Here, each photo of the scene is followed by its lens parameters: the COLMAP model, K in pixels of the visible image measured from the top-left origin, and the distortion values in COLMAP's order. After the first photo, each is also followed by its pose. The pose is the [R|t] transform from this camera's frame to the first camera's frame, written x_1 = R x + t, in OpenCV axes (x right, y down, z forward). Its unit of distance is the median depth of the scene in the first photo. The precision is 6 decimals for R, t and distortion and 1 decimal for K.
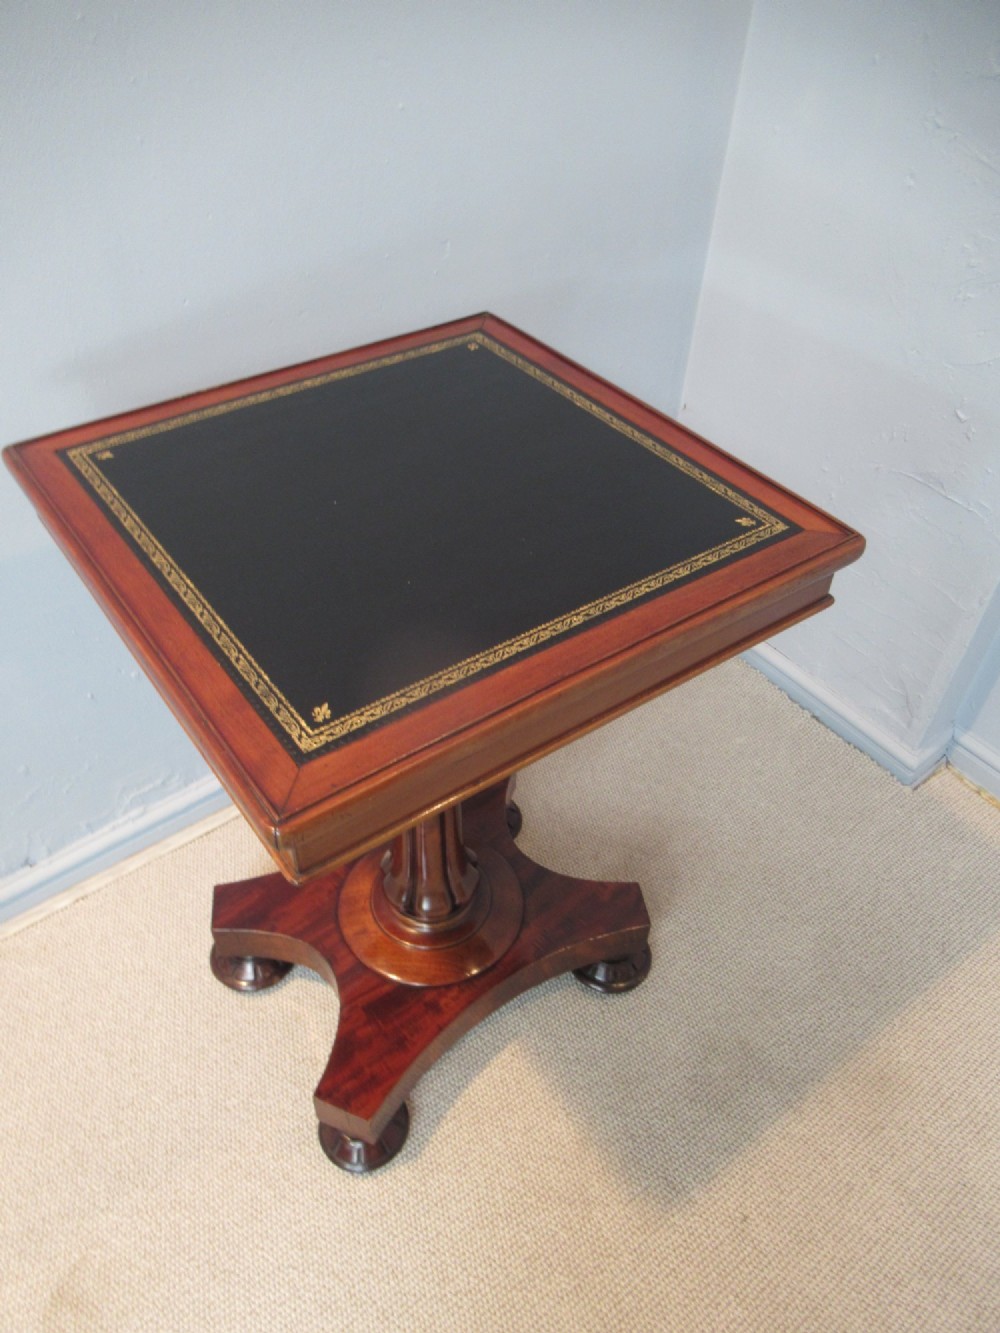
lens RADIAL K [[1000.5, 0, 493.0], [0, 1000.5, 647.9], [0, 0, 1]] dist [-0.006768, 0.006928]
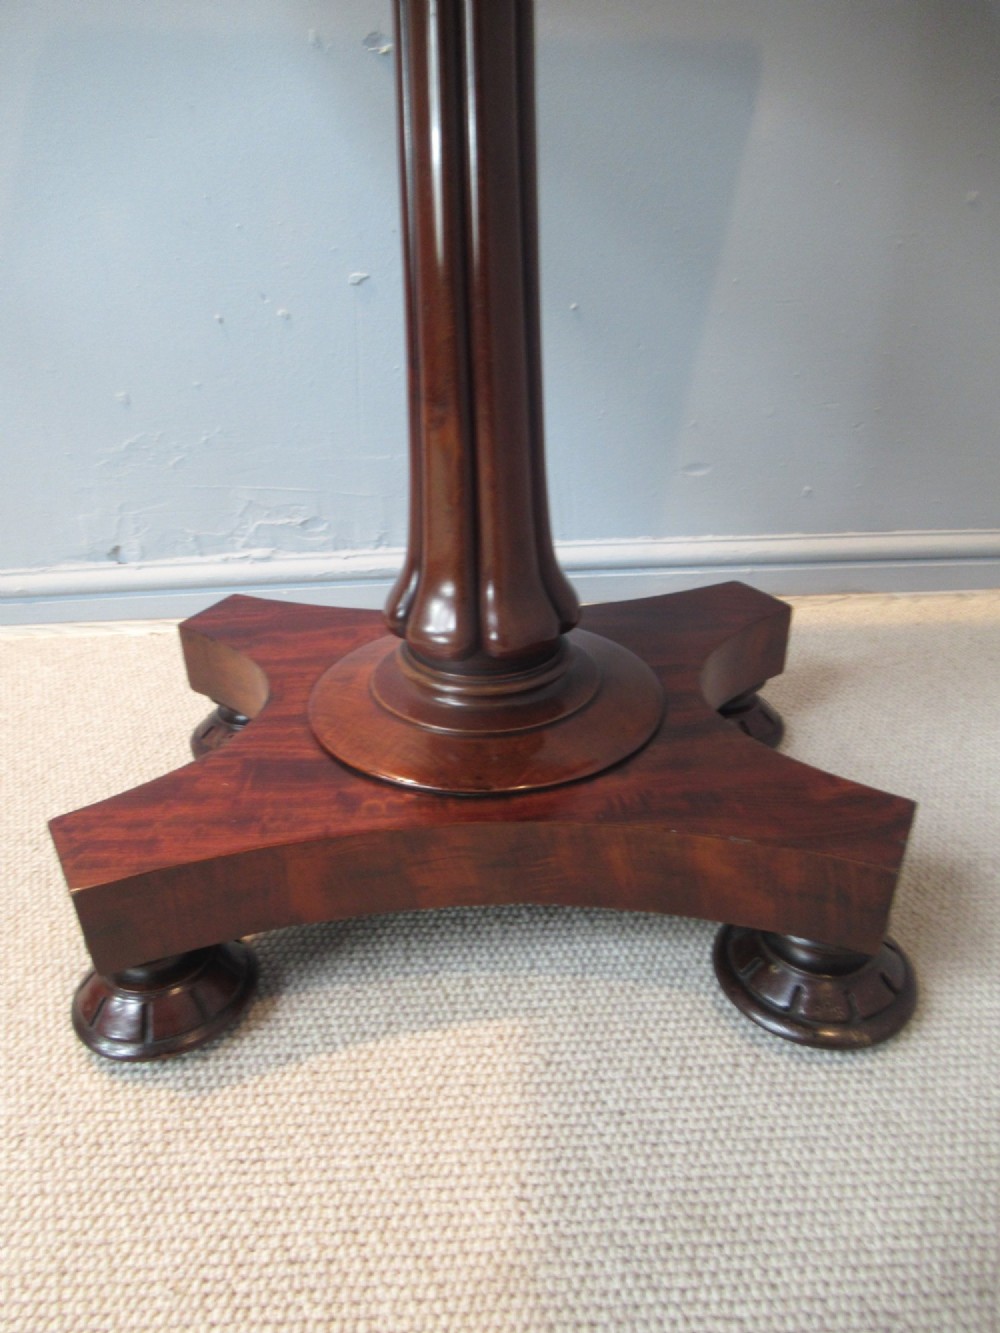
lens RADIAL K [[1000.5, 0, 496.6], [0, 1000.5, 646.8], [0, 0, 1]] dist [-0.006768, 0.006928]
pose [[0.806143, 0.227238, -0.546347, 0.251260], [-0.357704, 0.922659, -0.144043, 0.344277], [0.471360, 0.311551, 0.825079, 0.632384]]
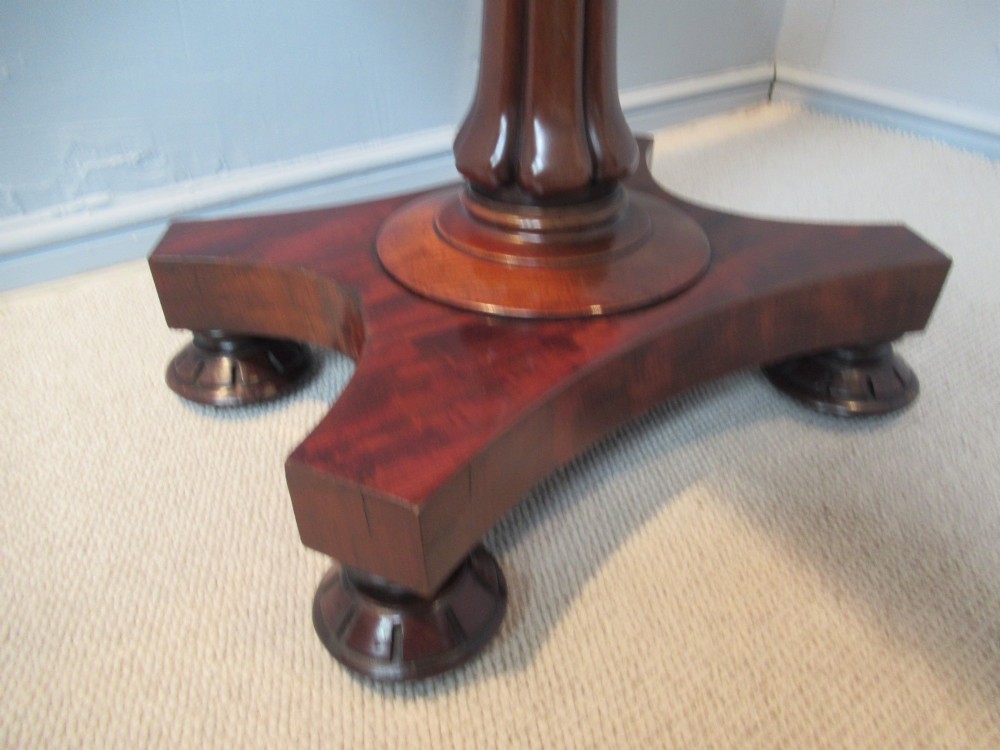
lens RADIAL K [[750.6, 0, 493.3], [0, 750.6, 360.9], [0, 0, 1]] dist [-0.006768, 0.006928]
pose [[0.998580, 0.001462, -0.053257, -0.074225], [-0.008542, 0.991084, -0.132961, 0.430498], [0.052588, 0.133227, 0.989689, 0.661997]]
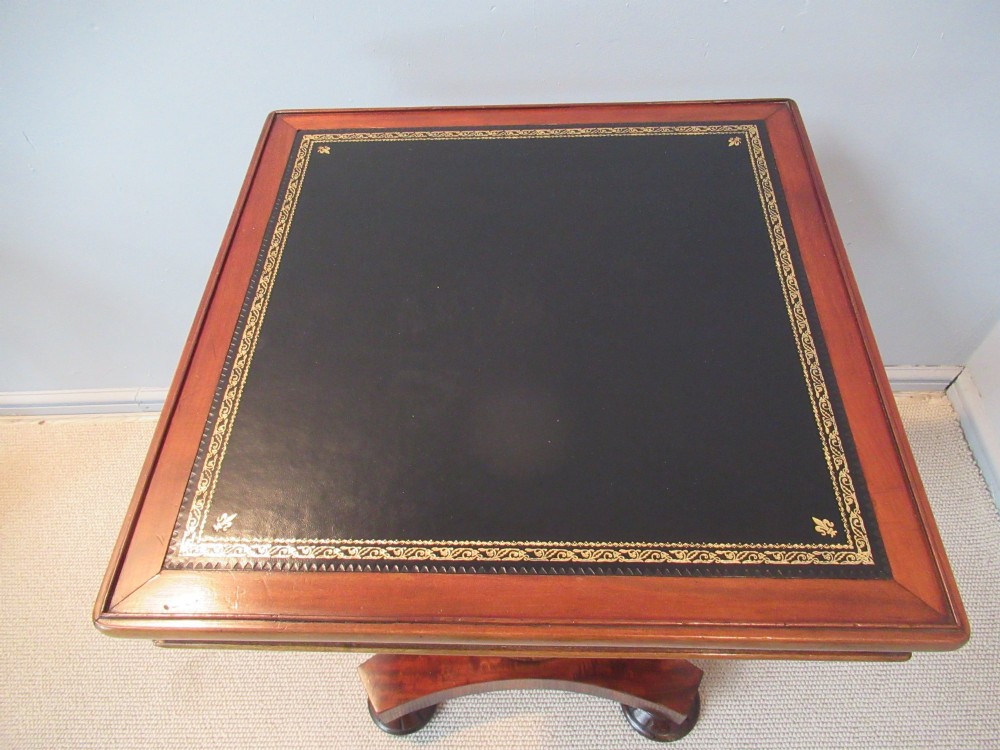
lens RADIAL K [[750.6, 0, 499.3], [0, 750.6, 364.8], [0, 0, 1]] dist [-0.006768, 0.006928]
pose [[0.789451, 0.455938, -0.410960, 0.175559], [-0.354455, 0.885231, 0.301211, -0.242244], [0.501128, -0.092124, 0.860456, 0.284108]]
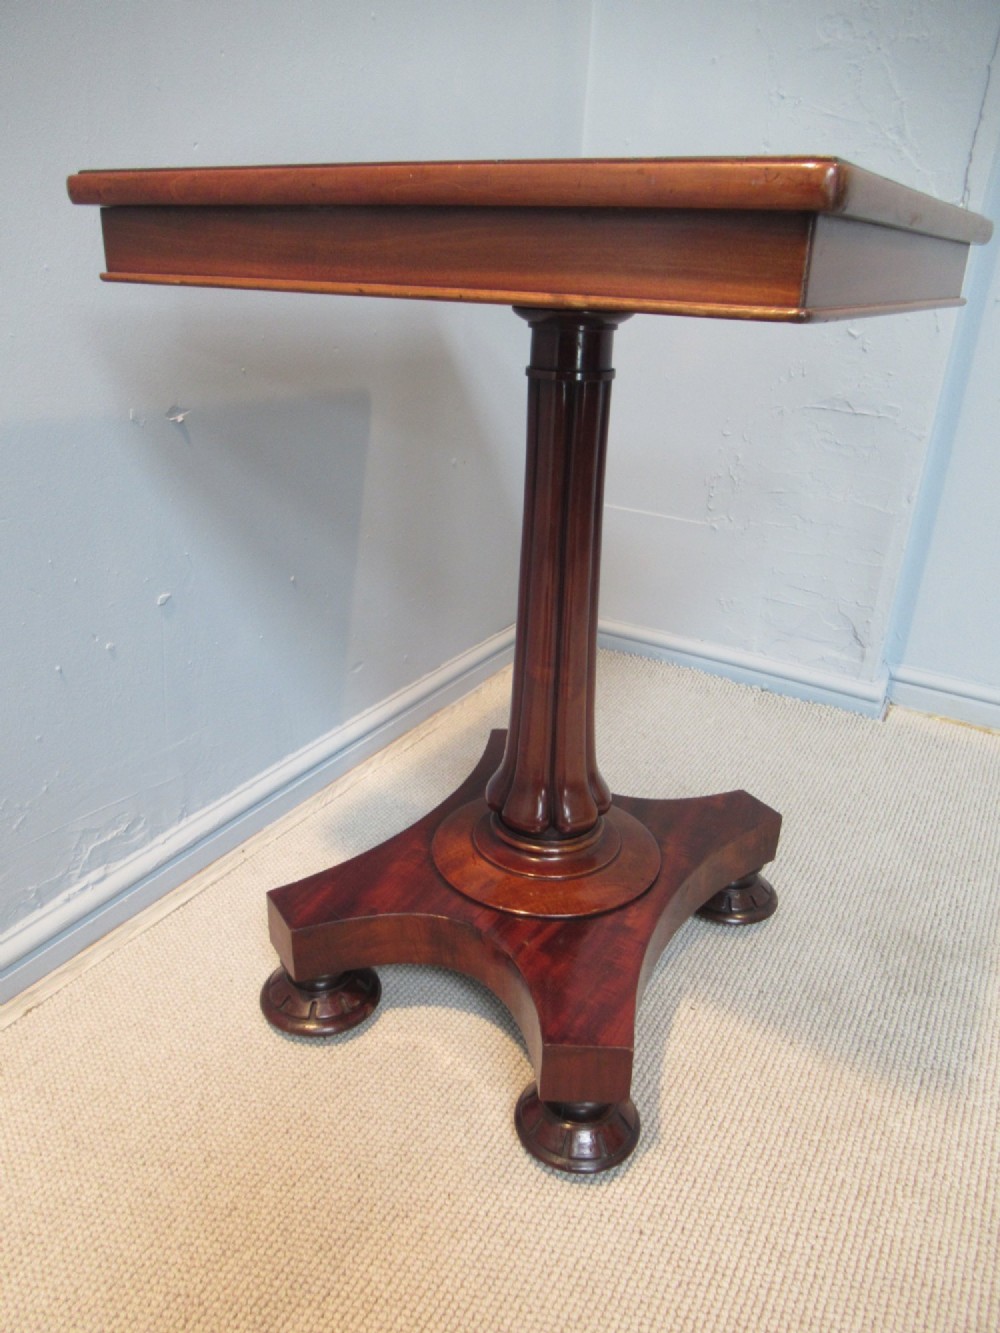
lens RADIAL K [[1000.5, 0, 493.8], [0, 1000.5, 645.1], [0, 0, 1]] dist [-0.006768, 0.006928]
pose [[0.924634, -0.135319, 0.356005, -0.411970], [0.242944, 0.929440, -0.277703, 0.357009], [-0.293307, 0.343263, 0.892268, 0.262533]]
